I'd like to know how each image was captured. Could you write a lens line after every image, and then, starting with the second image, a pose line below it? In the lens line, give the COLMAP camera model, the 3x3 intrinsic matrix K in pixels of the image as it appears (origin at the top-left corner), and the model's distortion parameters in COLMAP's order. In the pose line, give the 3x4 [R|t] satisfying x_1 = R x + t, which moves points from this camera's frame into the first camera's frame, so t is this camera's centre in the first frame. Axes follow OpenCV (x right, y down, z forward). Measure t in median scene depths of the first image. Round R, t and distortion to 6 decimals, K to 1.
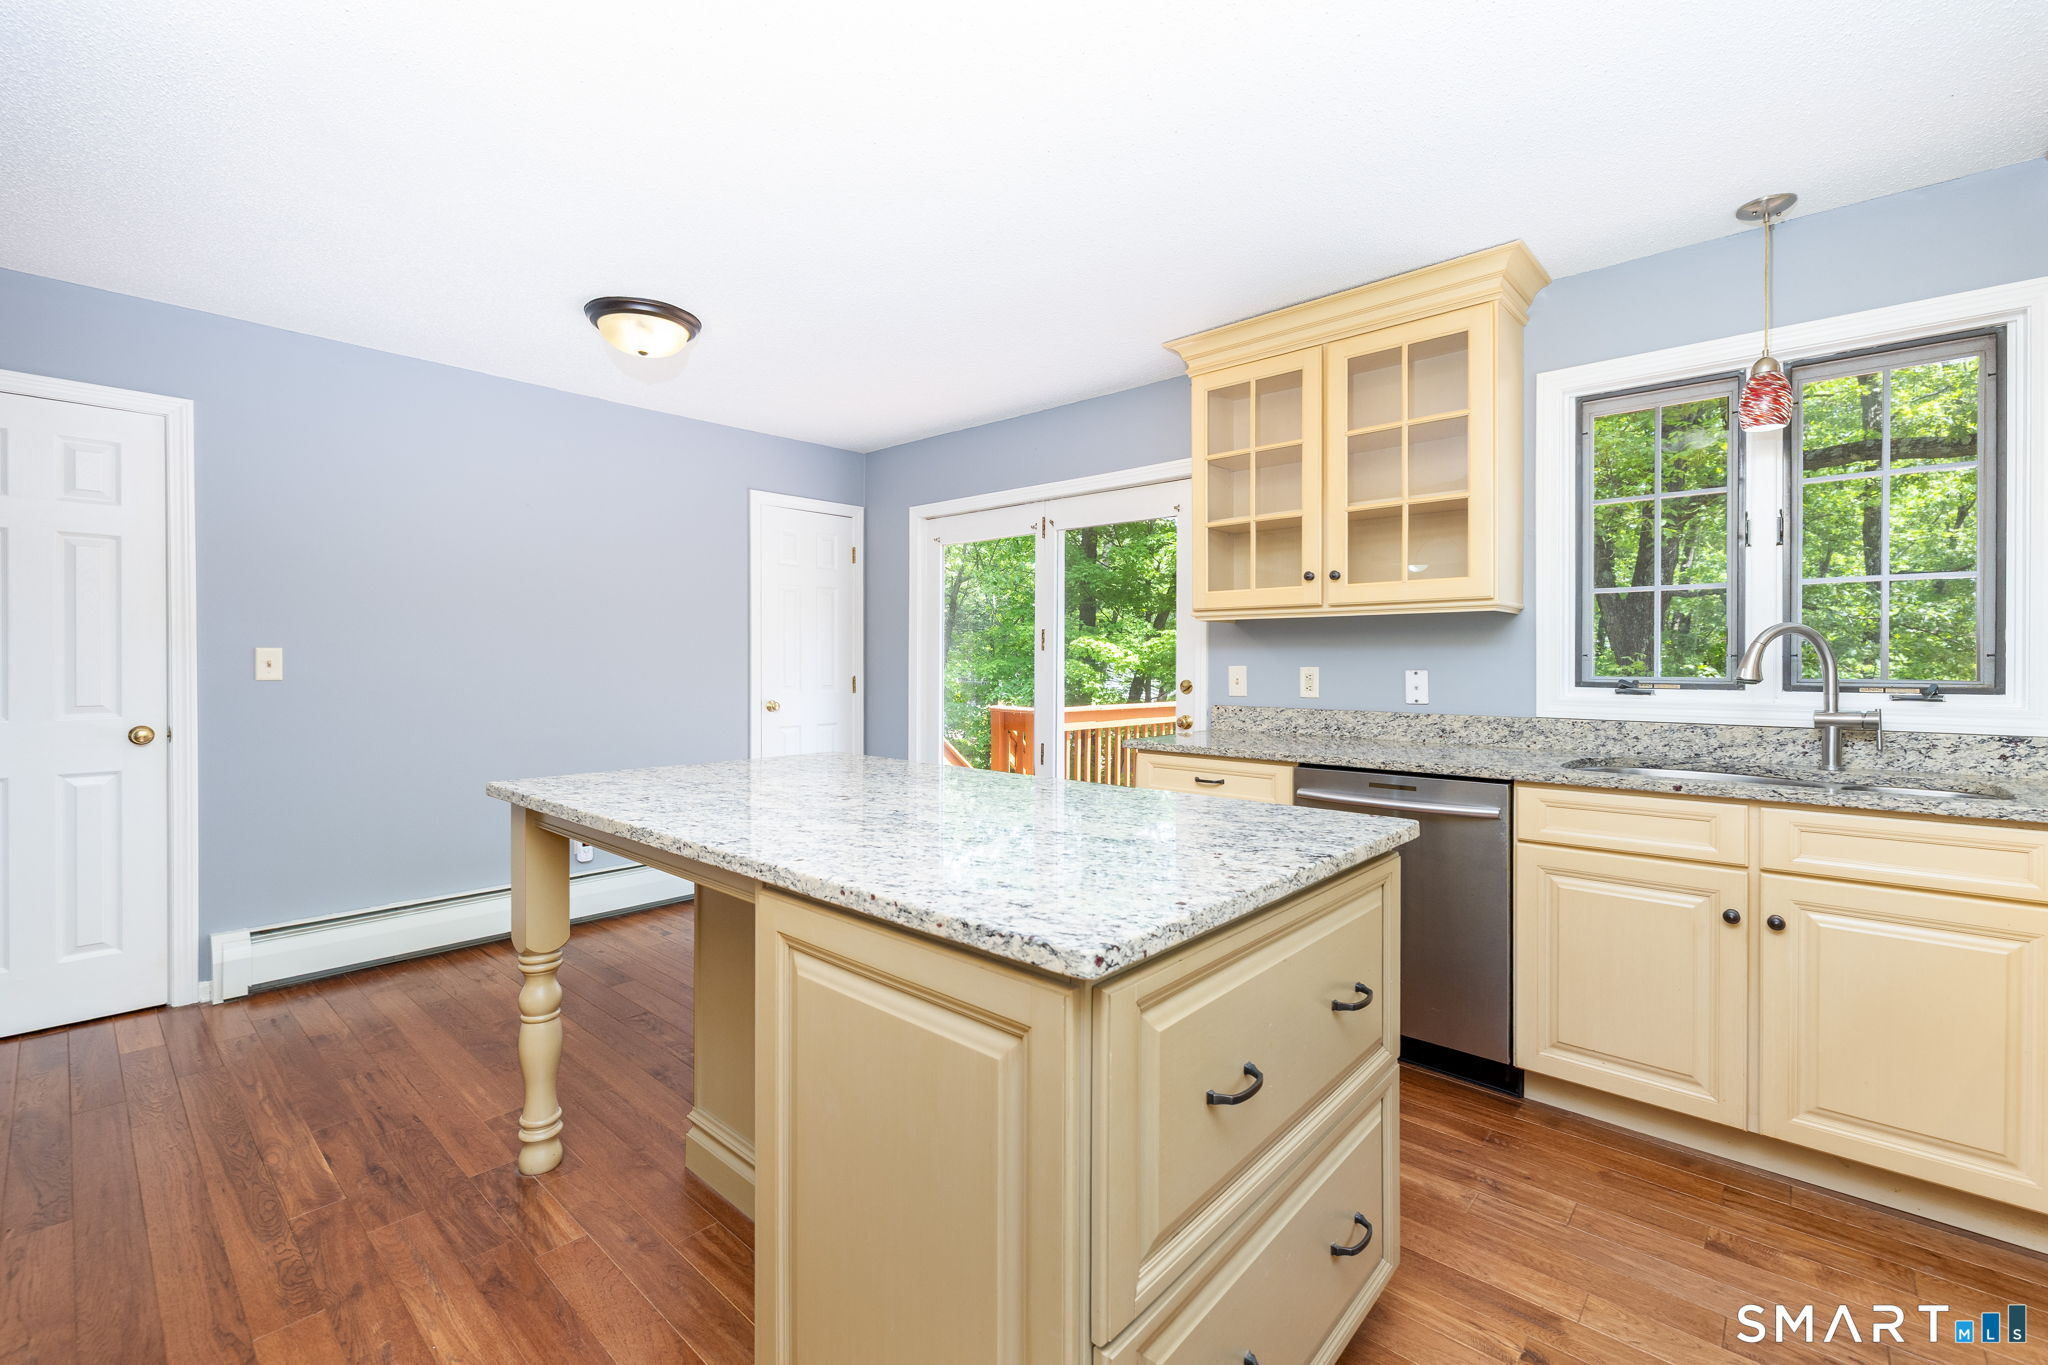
lens RADIAL K [[878.9, 0, 1012.2], [0, 878.9, 665.1], [0, 0, 1]] dist [-0.000332, 0.000010]
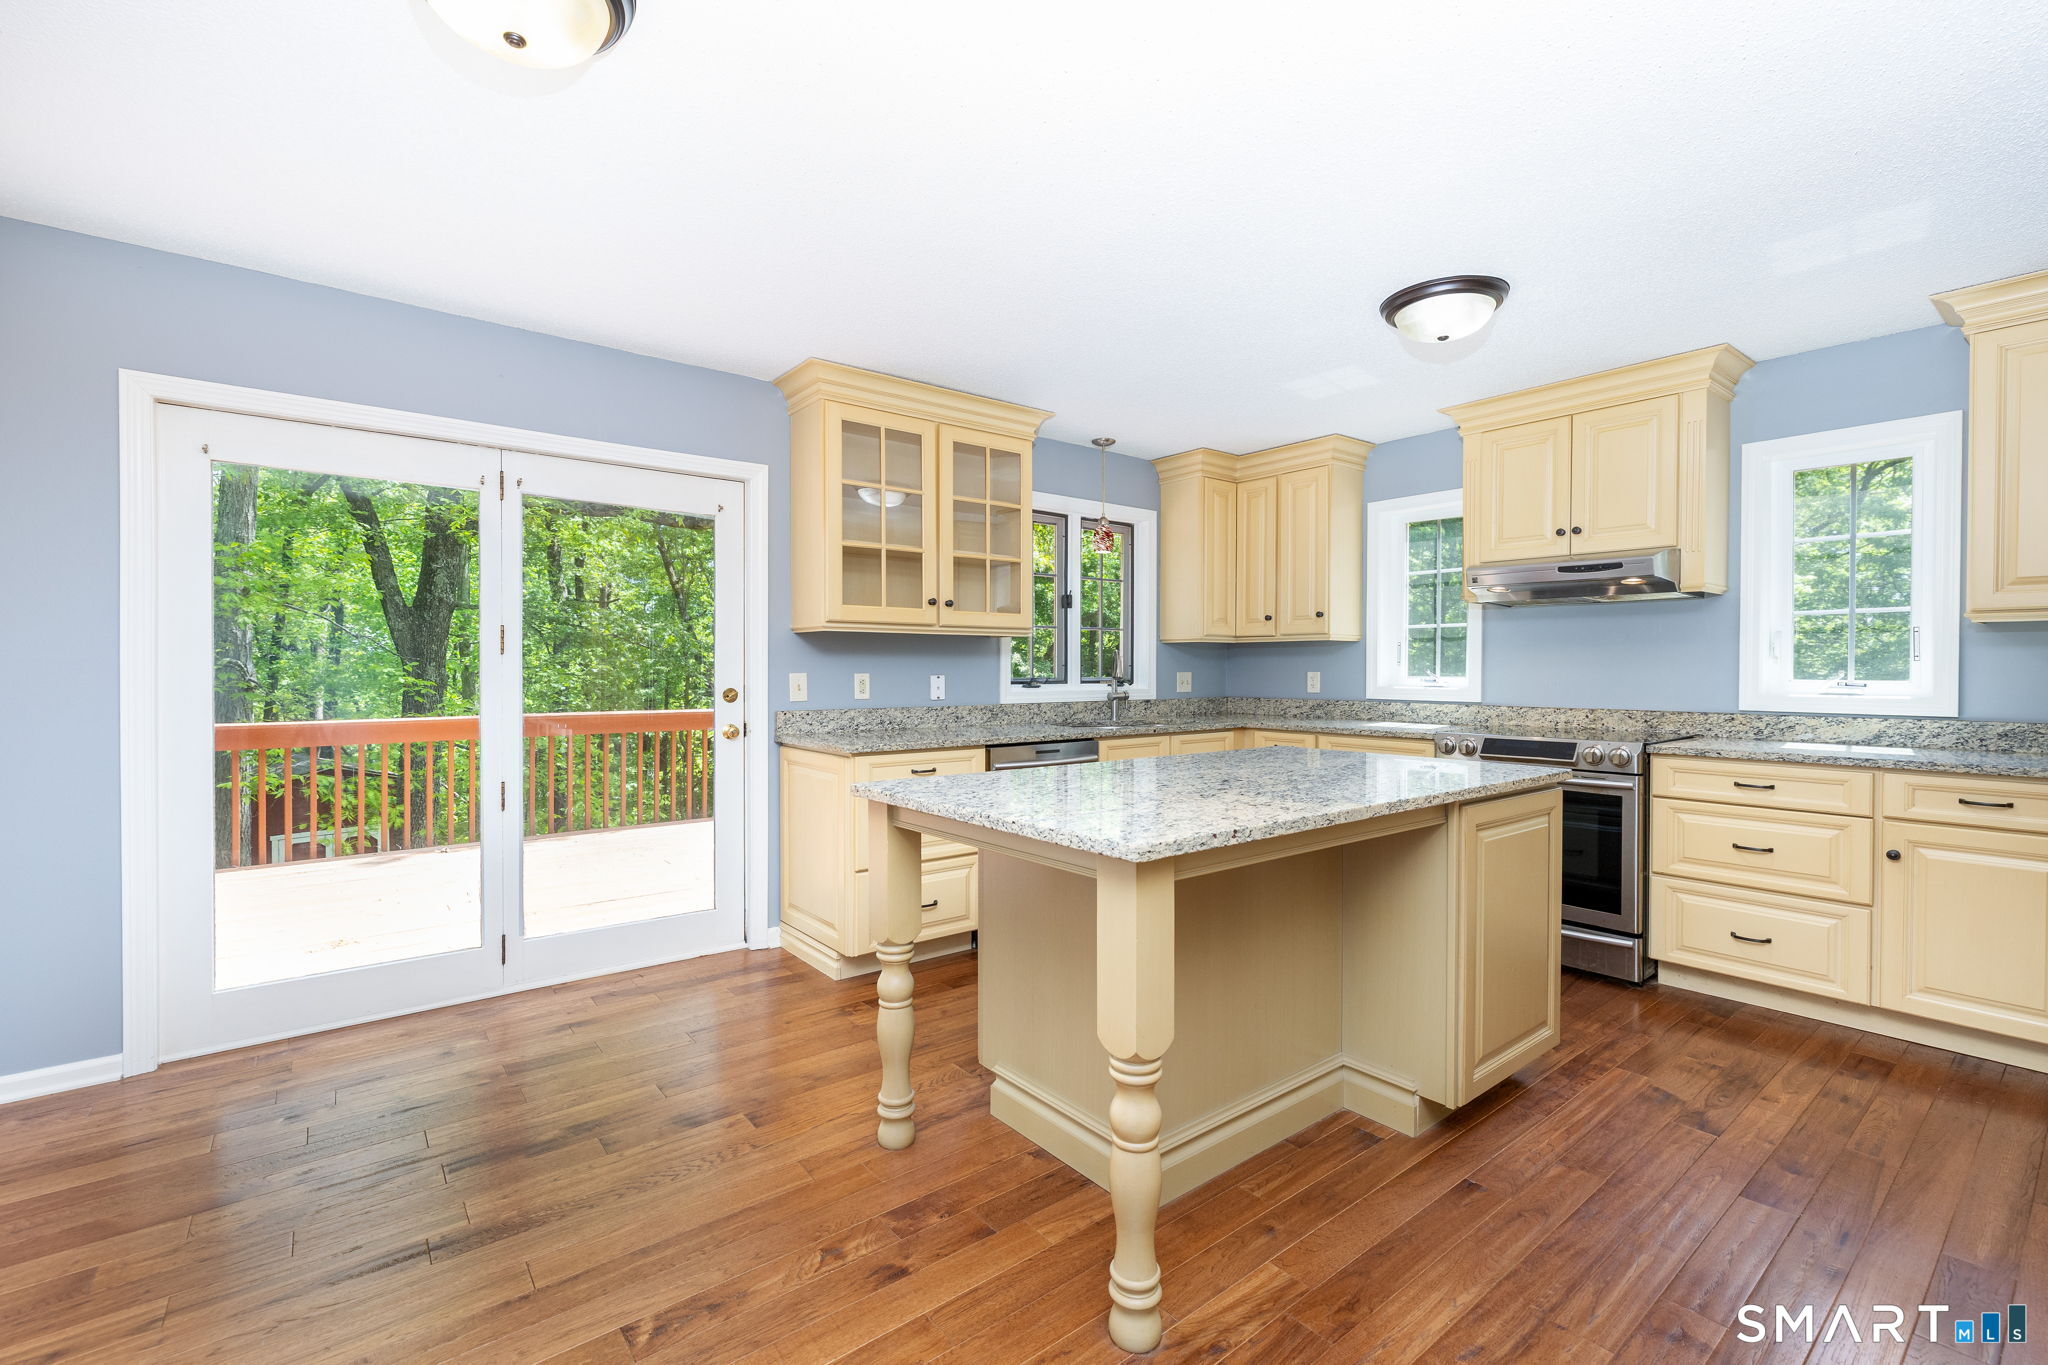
lens RADIAL K [[878.9, 0, 1014.9], [0, 878.9, 676.2], [0, 0, 1]] dist [-0.000332, 0.000010]
pose [[0.165396, -0.010831, 0.986168, -0.885686], [0.004944, 0.999936, 0.010152, -0.005978], [-0.986215, 0.003197, 0.165439, 0.666556]]
